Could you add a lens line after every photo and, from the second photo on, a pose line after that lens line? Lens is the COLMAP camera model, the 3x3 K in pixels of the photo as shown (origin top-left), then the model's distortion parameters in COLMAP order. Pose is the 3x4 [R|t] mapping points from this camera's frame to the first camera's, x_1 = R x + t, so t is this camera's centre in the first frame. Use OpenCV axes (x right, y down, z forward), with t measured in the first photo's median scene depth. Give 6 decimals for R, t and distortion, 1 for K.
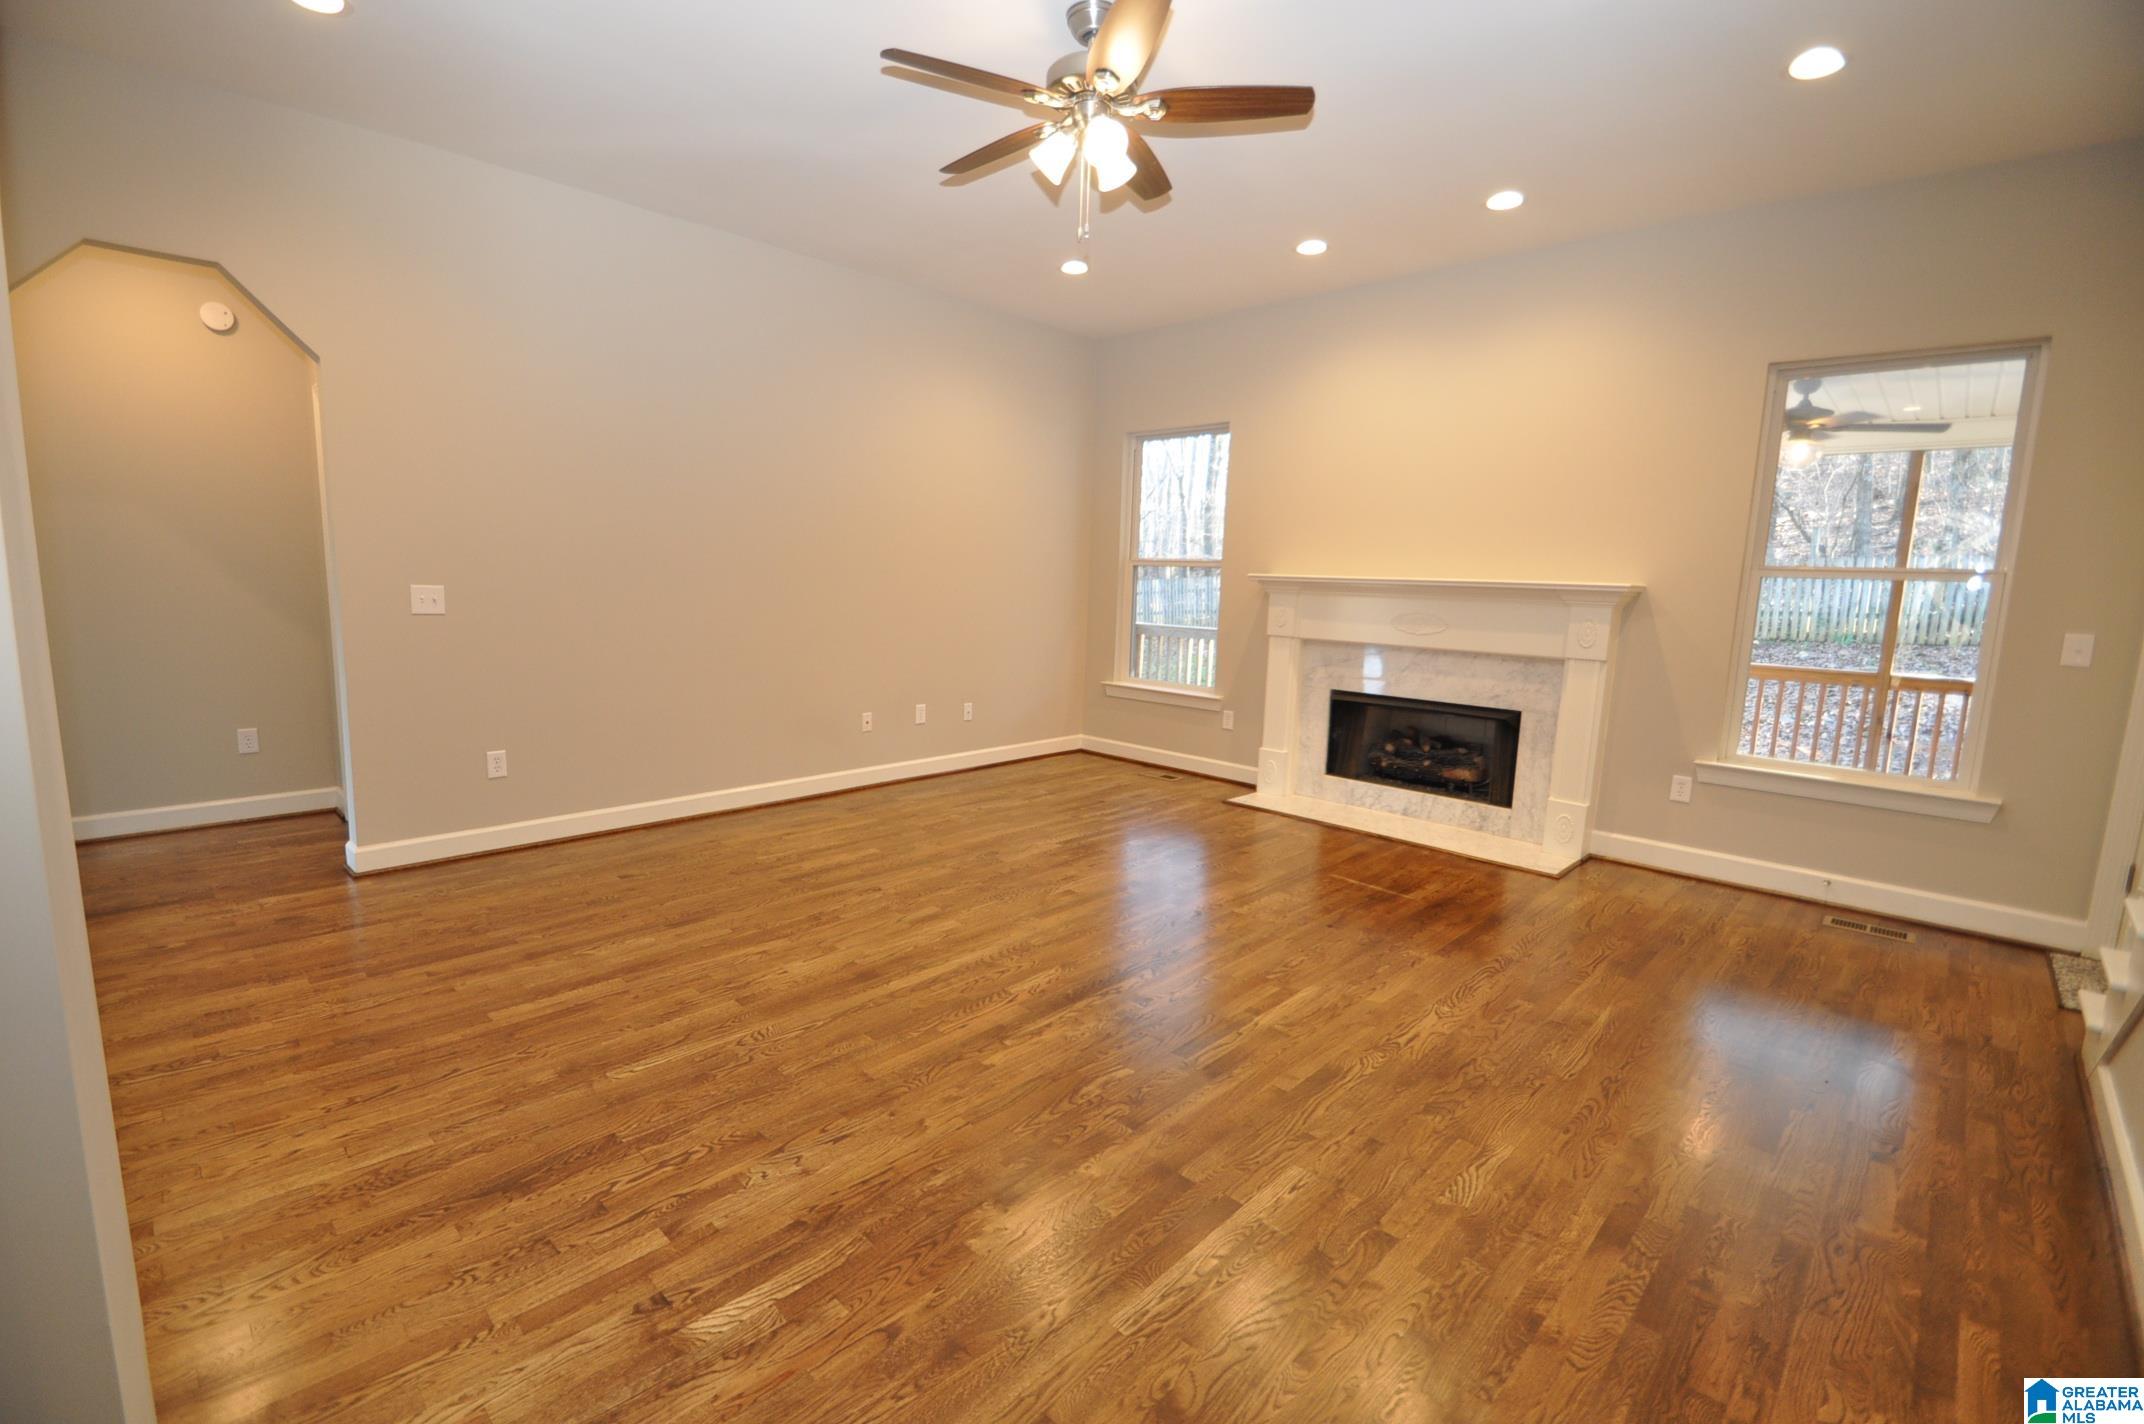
lens RADIAL K [[941.2, 0, 1040.6], [0, 941.2, 711.6], [0, 0, 1]] dist [0.017444, -0.015980]
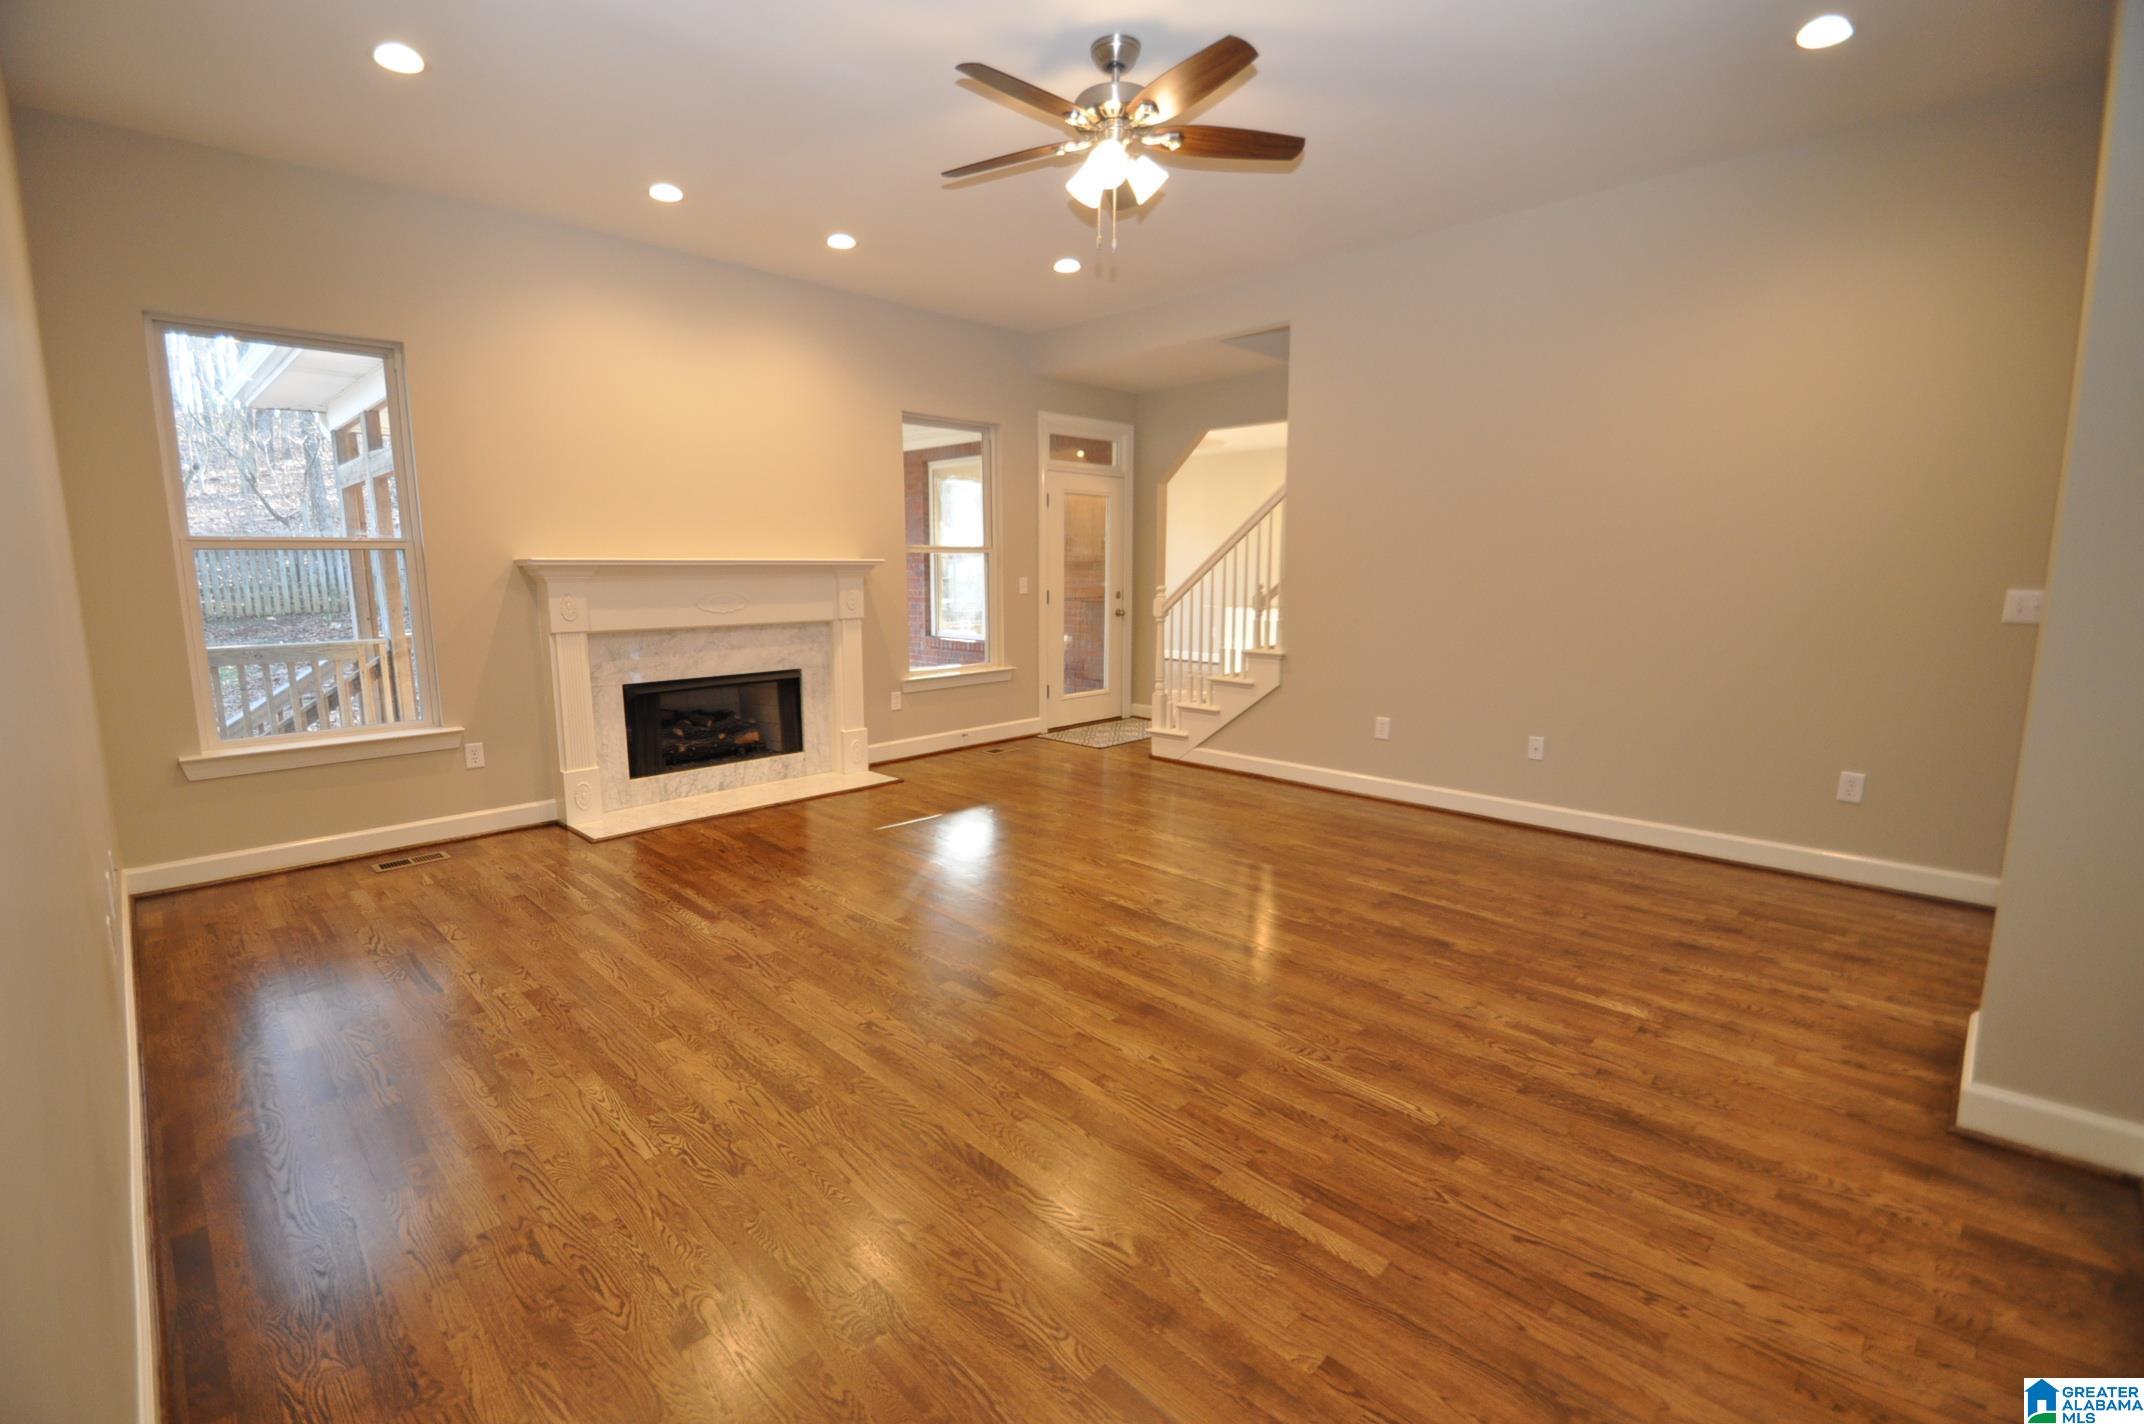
lens RADIAL K [[941.2, 0, 1040.6], [0, 941.2, 711.6], [0, 0, 1]] dist [0.017444, -0.015980]
pose [[0.003238, -0.182841, 0.983137, -0.784604], [0.150969, 0.971963, 0.180266, -0.136601], [-0.988533, 0.147839, 0.030750, 0.788941]]
